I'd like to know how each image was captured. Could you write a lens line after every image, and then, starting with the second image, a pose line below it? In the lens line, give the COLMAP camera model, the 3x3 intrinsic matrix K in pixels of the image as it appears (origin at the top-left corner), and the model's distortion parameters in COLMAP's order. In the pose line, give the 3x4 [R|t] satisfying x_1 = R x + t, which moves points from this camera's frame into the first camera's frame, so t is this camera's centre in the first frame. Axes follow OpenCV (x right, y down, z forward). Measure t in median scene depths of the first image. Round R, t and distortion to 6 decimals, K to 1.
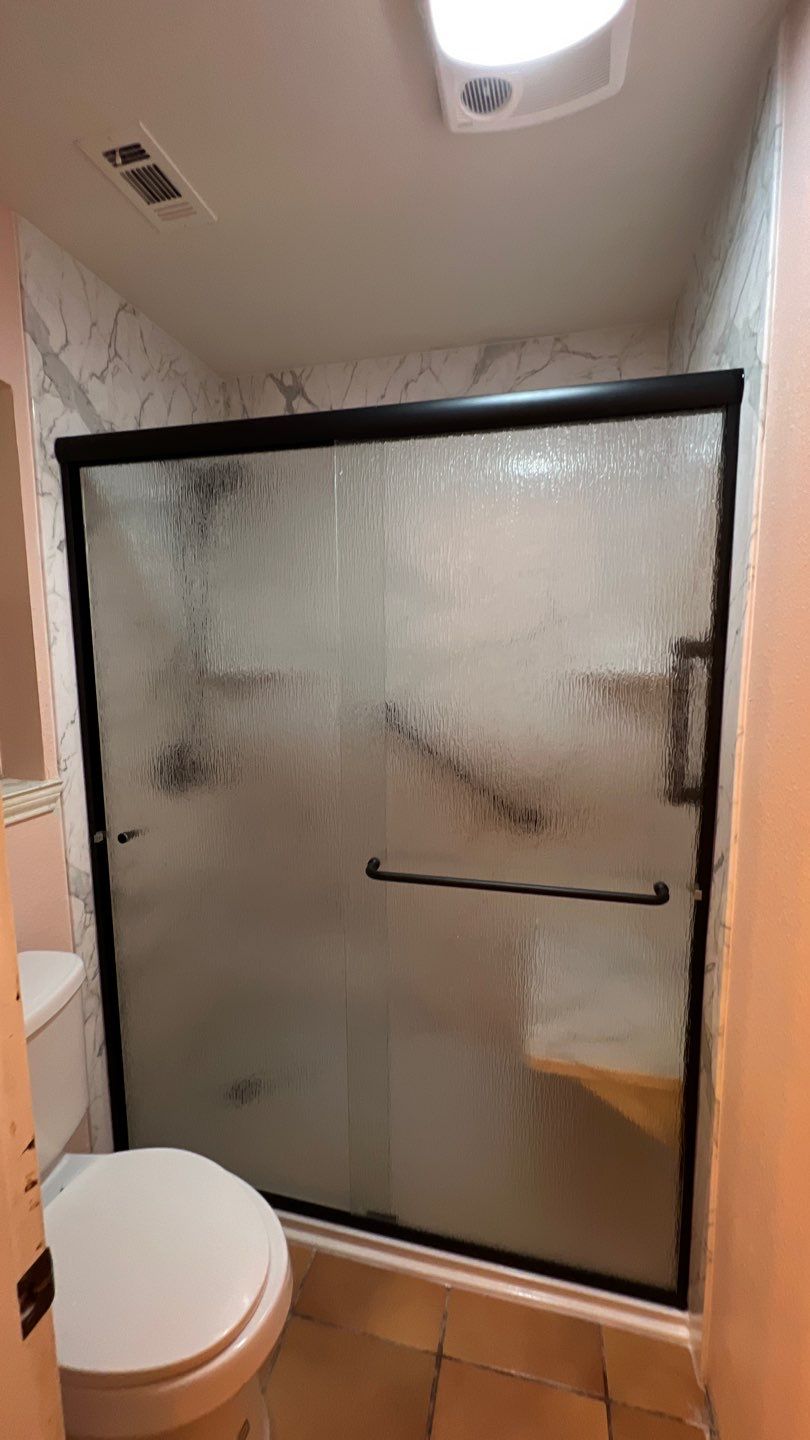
lens RADIAL K [[574.4, 0, 405.9], [0, 574.4, 717.8], [0, 0, 1]] dist [-0.000925, 0.000349]
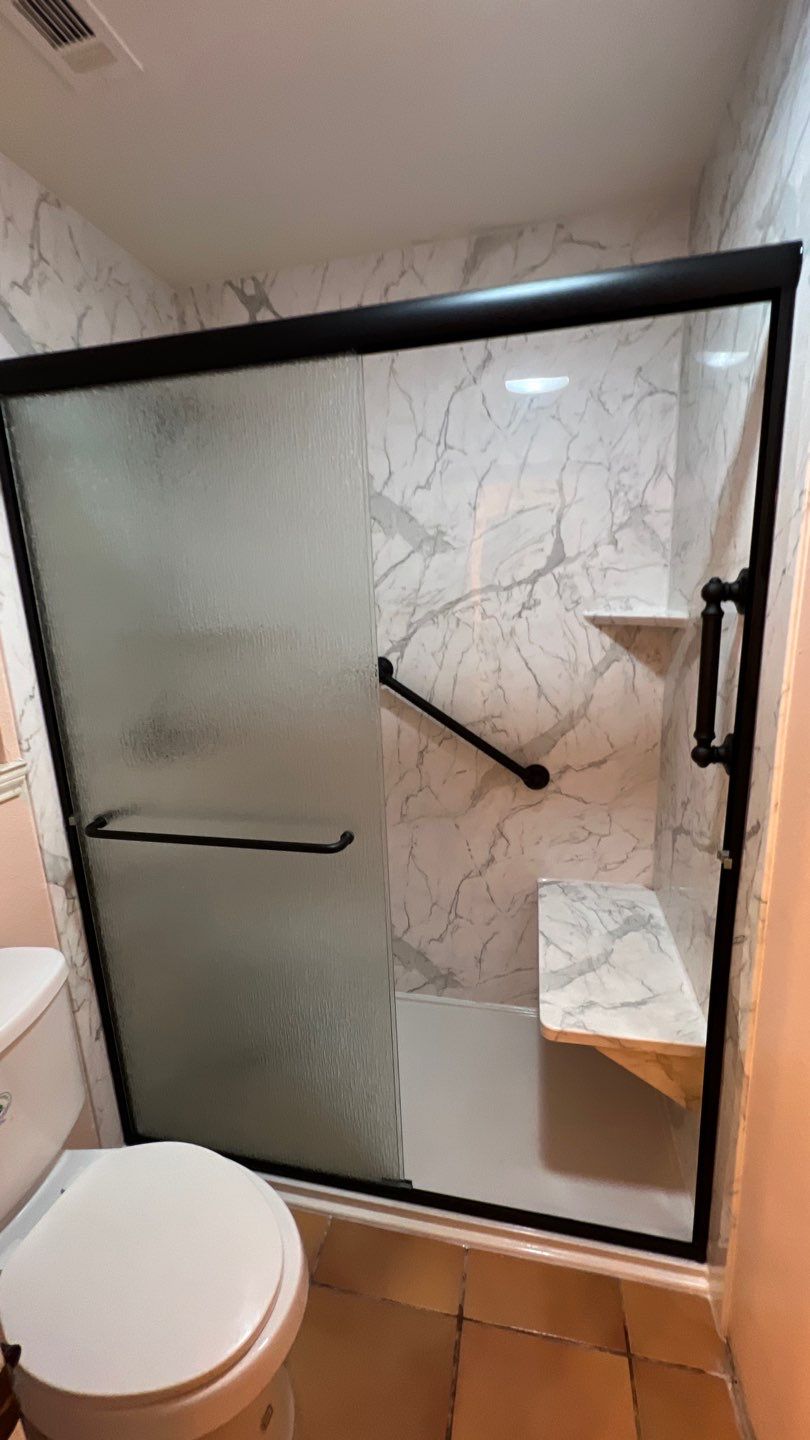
lens RADIAL K [[574.4, 0, 405.6], [0, 574.4, 718.1], [0, 0, 1]] dist [-0.000925, 0.000349]
pose [[0.999186, -0.039022, 0.010276, -0.005600], [0.037797, 0.994236, 0.100325, -0.029819], [-0.014132, -0.099855, 0.994902, 0.099849]]
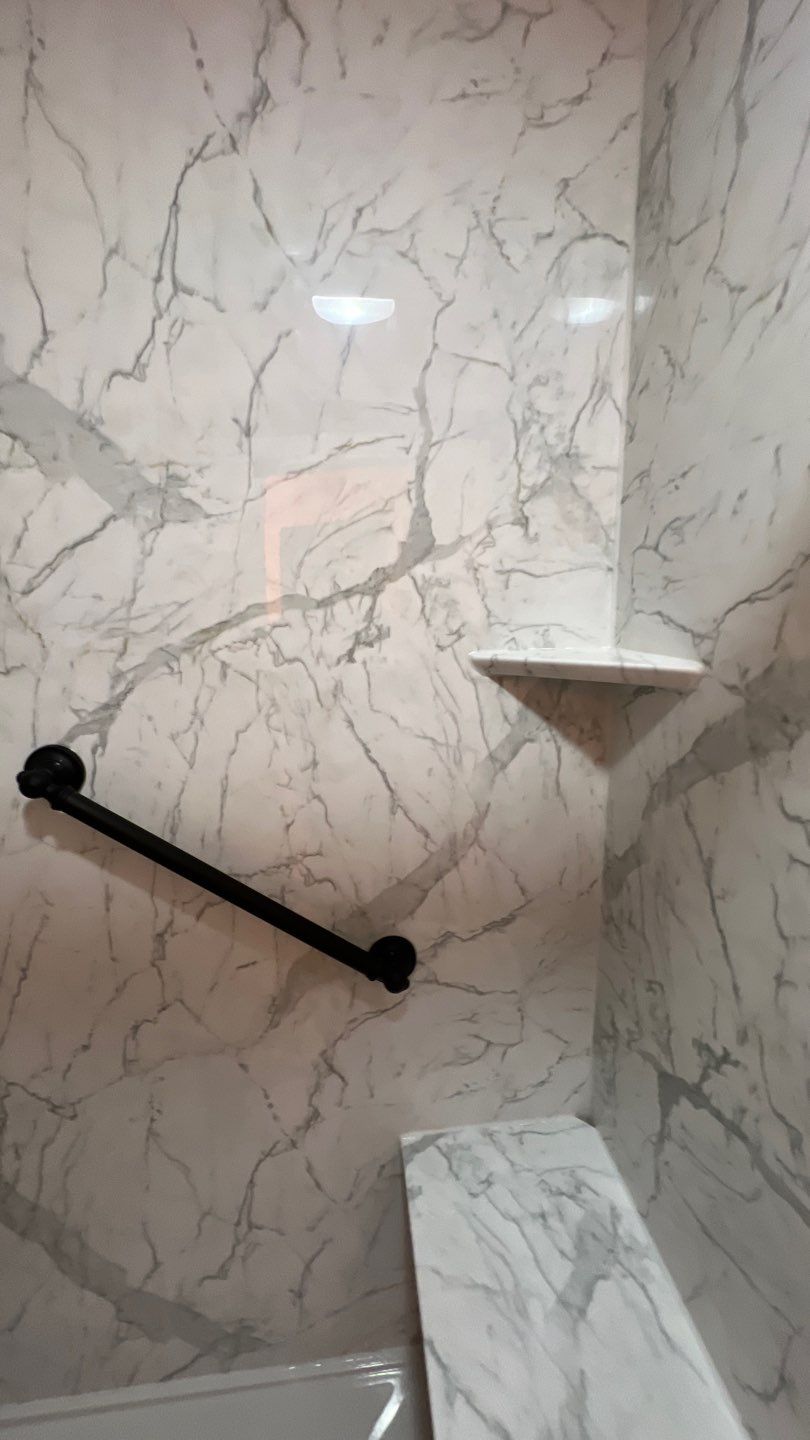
lens RADIAL K [[574.4, 0, 407.5], [0, 574.4, 718.5], [0, 0, 1]] dist [-0.000925, 0.000349]
pose [[0.940129, -0.073274, 0.332848, 0.113492], [0.050216, 0.995737, 0.077368, -0.098834], [-0.337098, -0.056021, 0.939801, 0.773942]]
